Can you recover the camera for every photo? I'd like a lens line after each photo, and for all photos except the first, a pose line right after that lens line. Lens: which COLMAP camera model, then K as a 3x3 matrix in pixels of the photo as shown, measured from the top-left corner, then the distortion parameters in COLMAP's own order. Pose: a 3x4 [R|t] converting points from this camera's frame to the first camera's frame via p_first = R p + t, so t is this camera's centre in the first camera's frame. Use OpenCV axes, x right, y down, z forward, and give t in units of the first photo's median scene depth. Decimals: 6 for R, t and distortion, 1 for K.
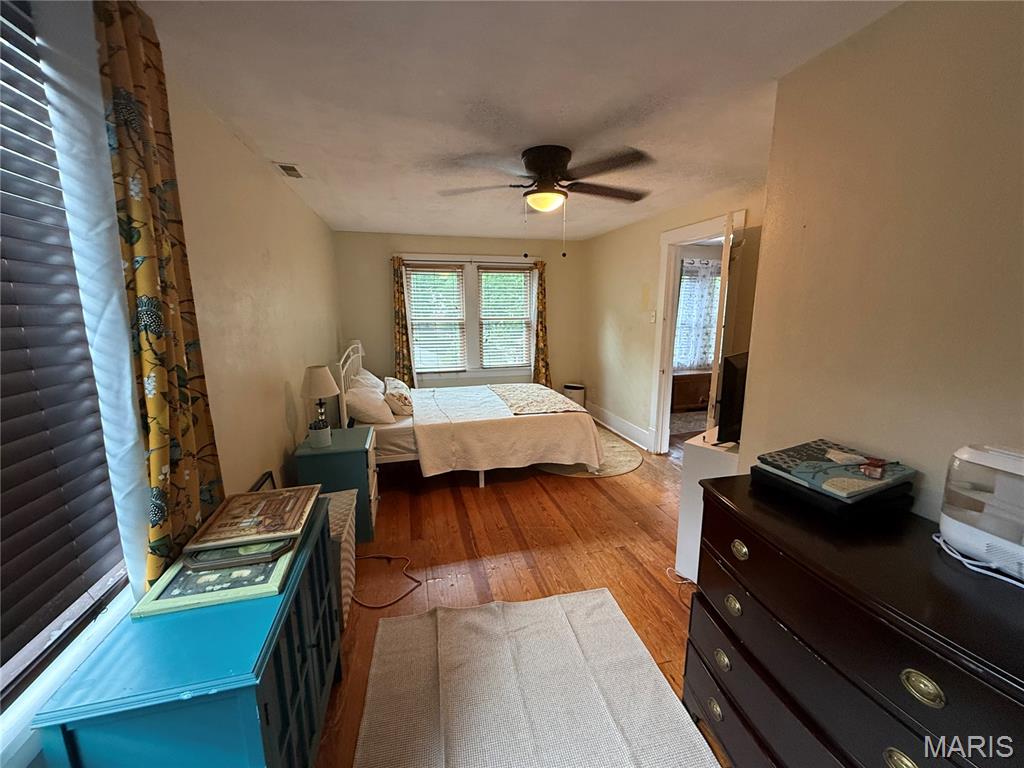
lens RADIAL K [[408.0, 0, 514.8], [0, 408.0, 383.6], [0, 0, 1]] dist [-0.002108, -0.000368]
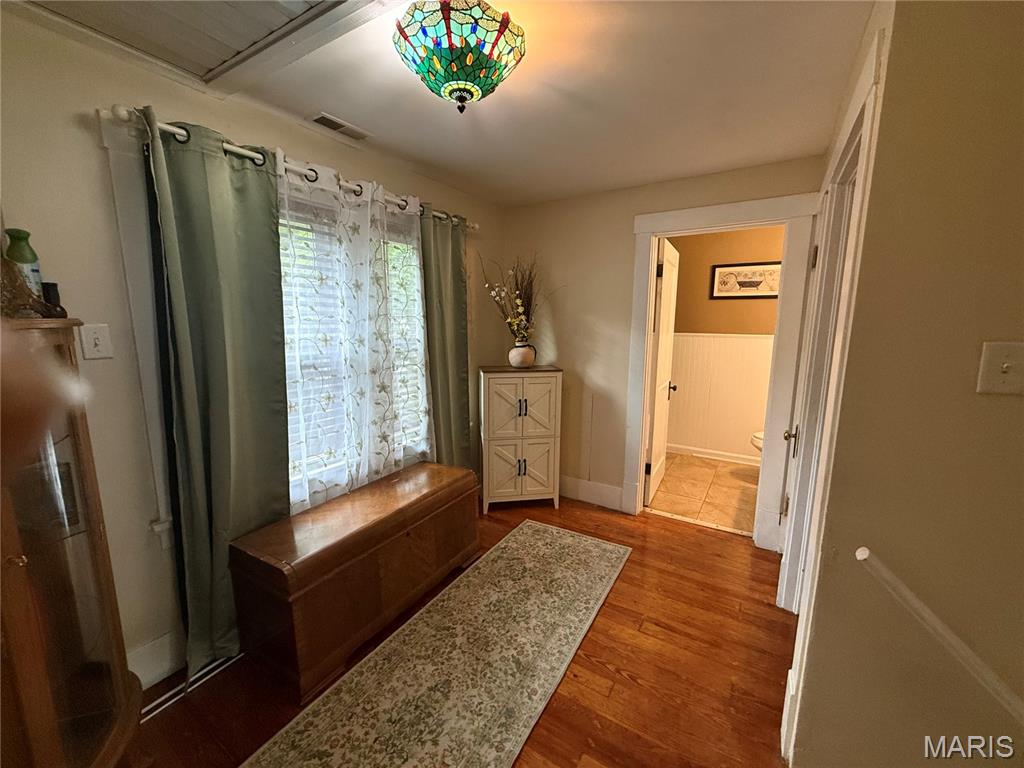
lens RADIAL K [[408.0, 0, 516.9], [0, 408.0, 380.1], [0, 0, 1]] dist [-0.002108, -0.000368]
pose [[0.727796, -0.104475, 0.677789, 0.308748], [0.119198, 0.992556, 0.025002, -0.123657], [-0.675355, 0.062595, 0.734832, 0.644621]]
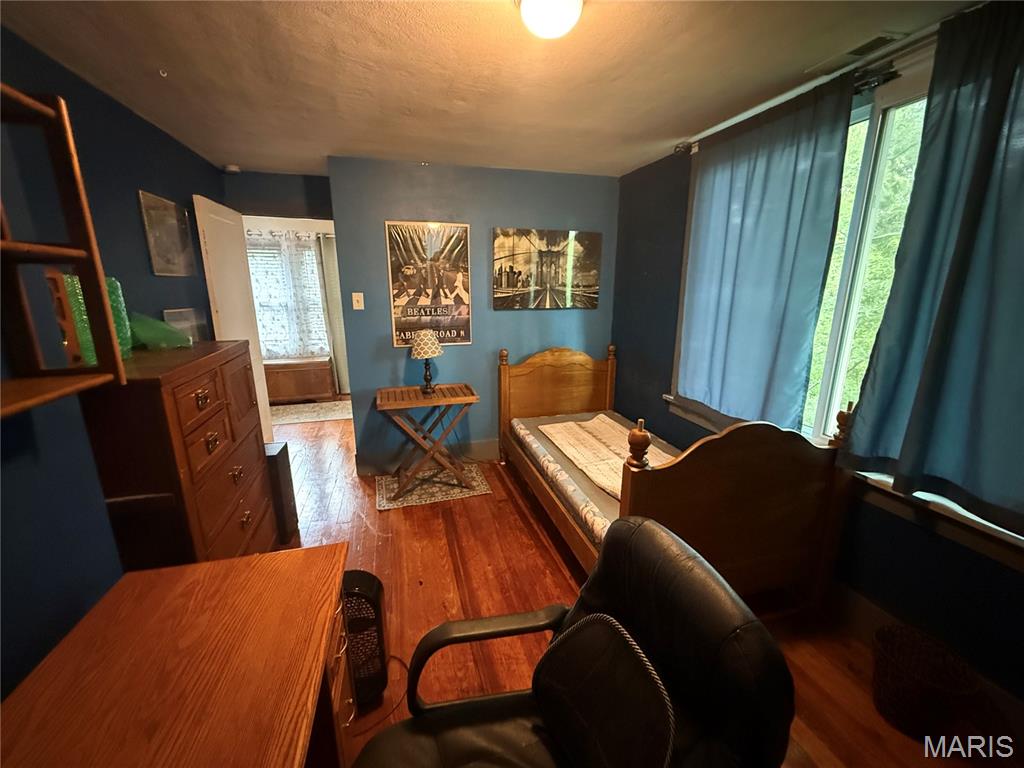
lens RADIAL K [[408.0, 0, 512.5], [0, 408.0, 383.7], [0, 0, 1]] dist [-0.002108, -0.000368]
pose [[0.999937, 0.008454, 0.007429, 0.924769], [-0.008834, 0.998570, 0.052727, -0.030271], [-0.006973, -0.052789, 0.998581, 0.114838]]
